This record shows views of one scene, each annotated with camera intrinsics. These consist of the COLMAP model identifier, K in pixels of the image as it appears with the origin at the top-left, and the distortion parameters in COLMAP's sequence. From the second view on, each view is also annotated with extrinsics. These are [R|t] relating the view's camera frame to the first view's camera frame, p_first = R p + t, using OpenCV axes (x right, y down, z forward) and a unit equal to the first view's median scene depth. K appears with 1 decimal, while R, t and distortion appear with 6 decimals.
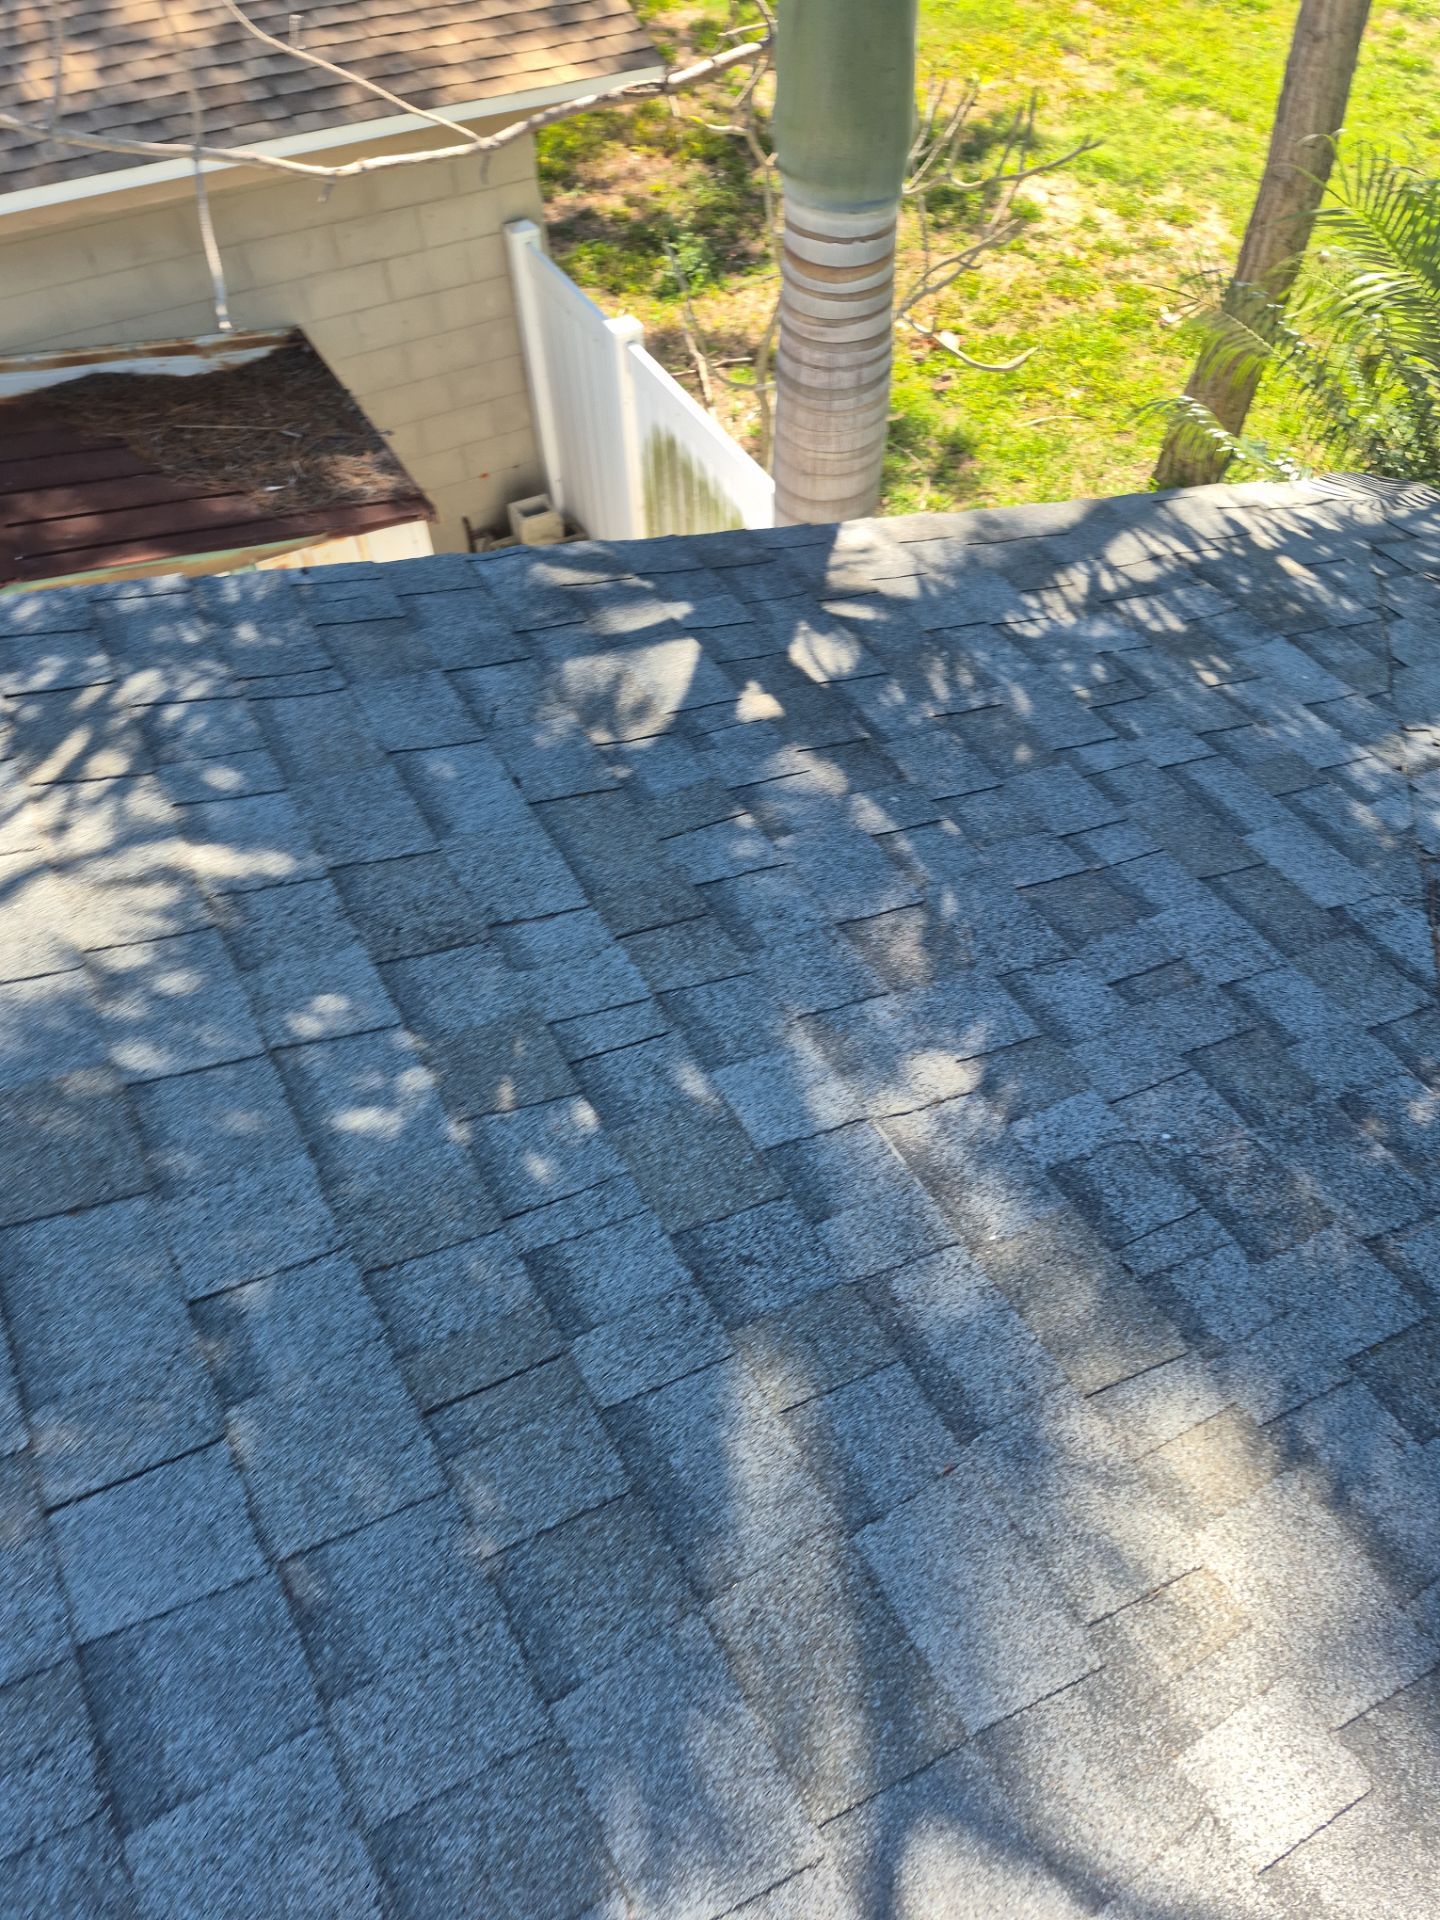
lens RADIAL K [[1465.1, 0, 737.7], [0, 1465.1, 922.0], [0, 0, 1]] dist [0.090151, -0.140870]
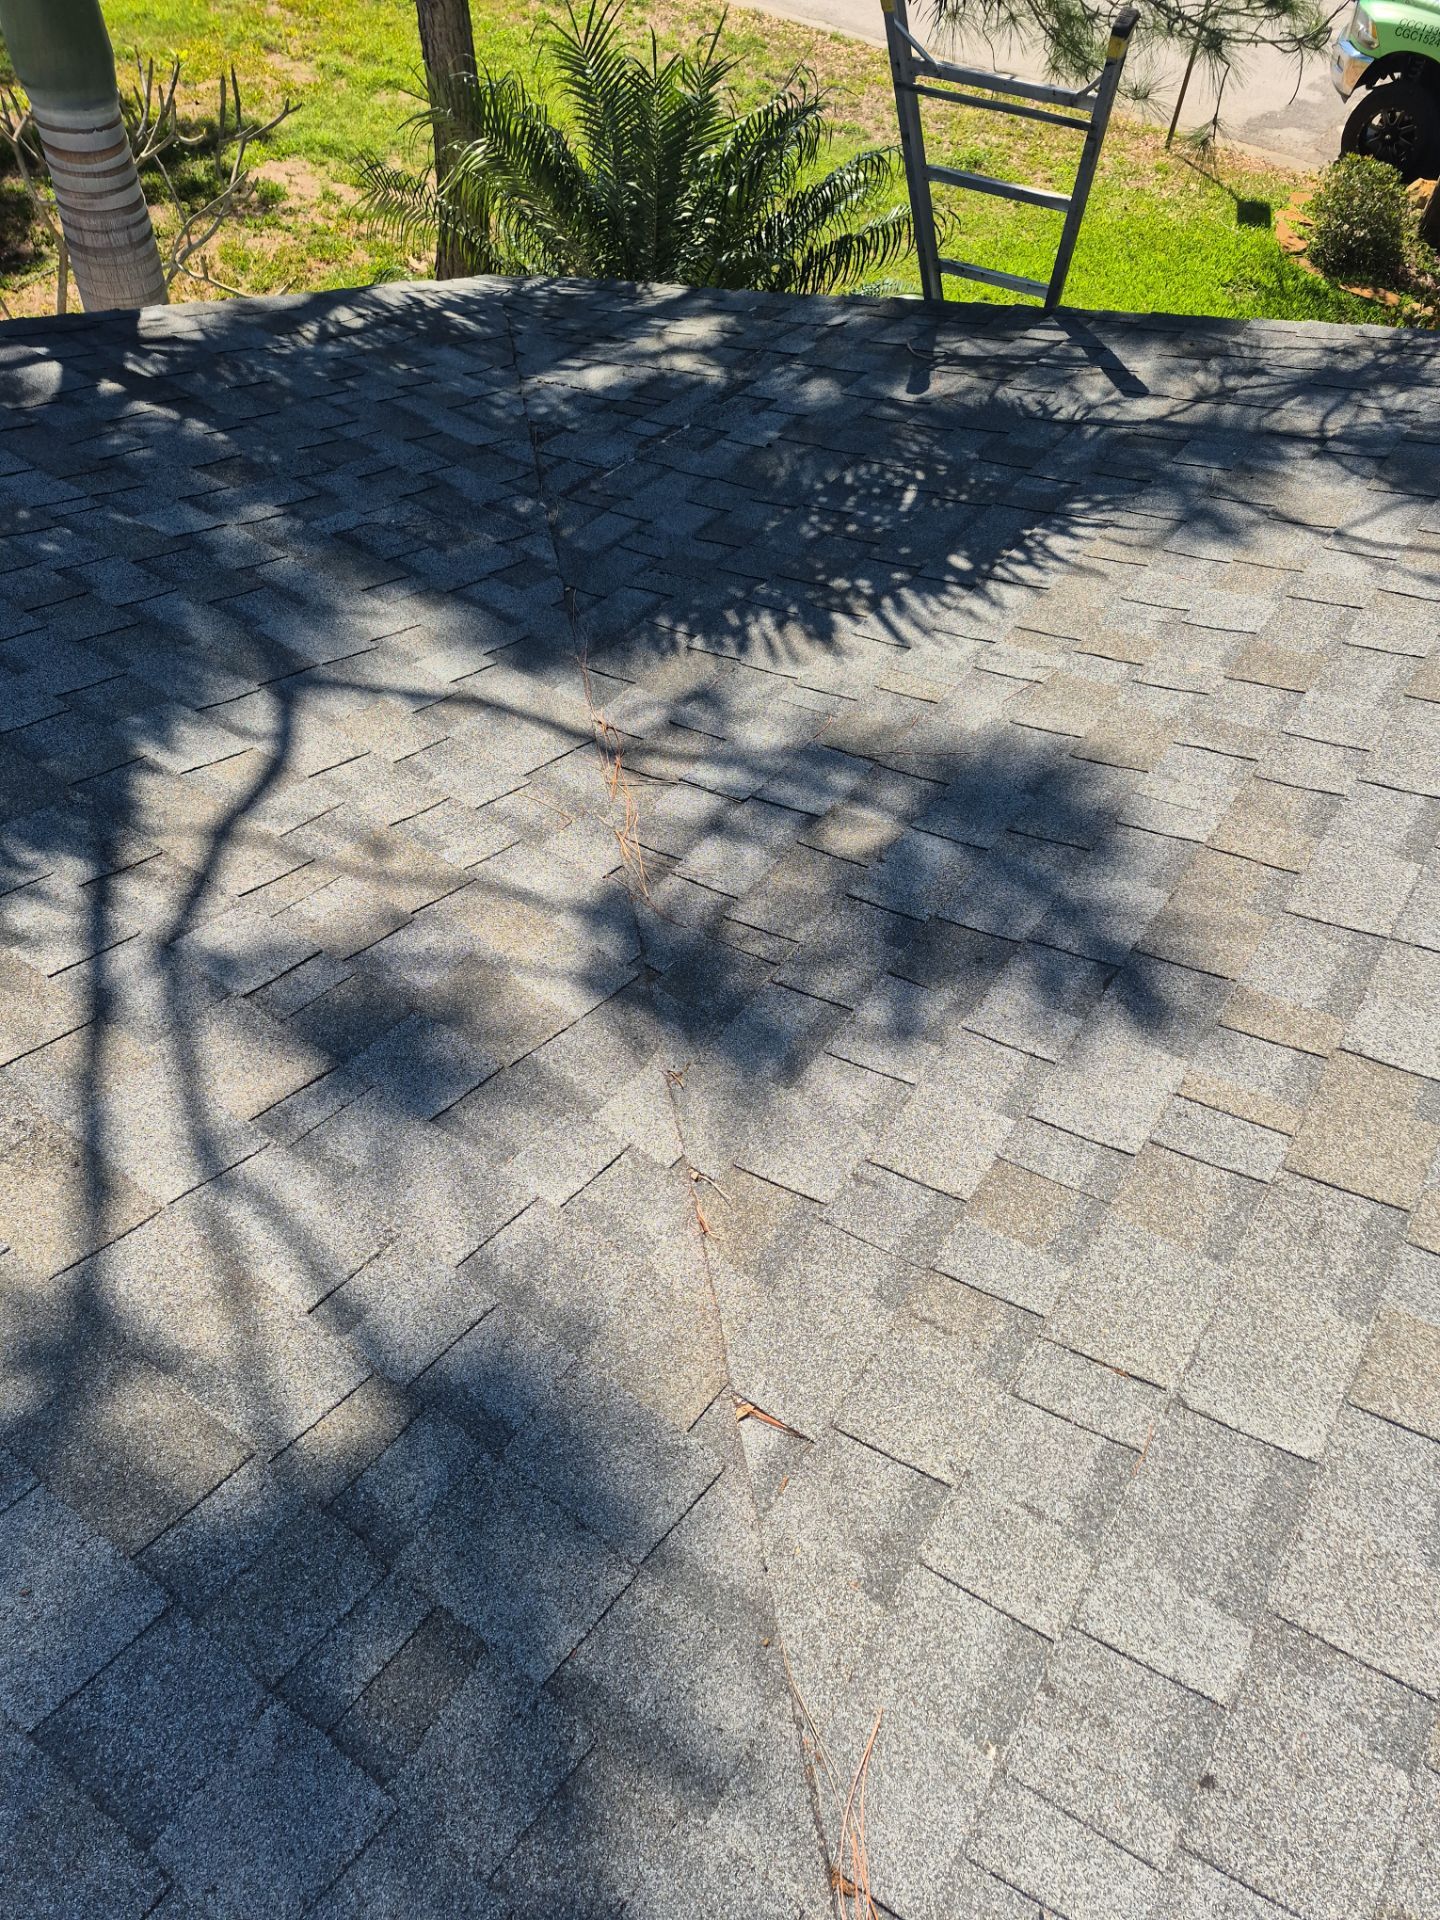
lens RADIAL K [[1379.3, 0, 768.1], [0, 1379.3, 953.1], [0, 0, 1]] dist [0.111815, -0.144277]
pose [[0.891647, -0.286356, 0.350665, -0.057699], [0.275743, 0.957811, 0.081015, 0.483288], [-0.359070, 0.024457, 0.932990, -0.634619]]
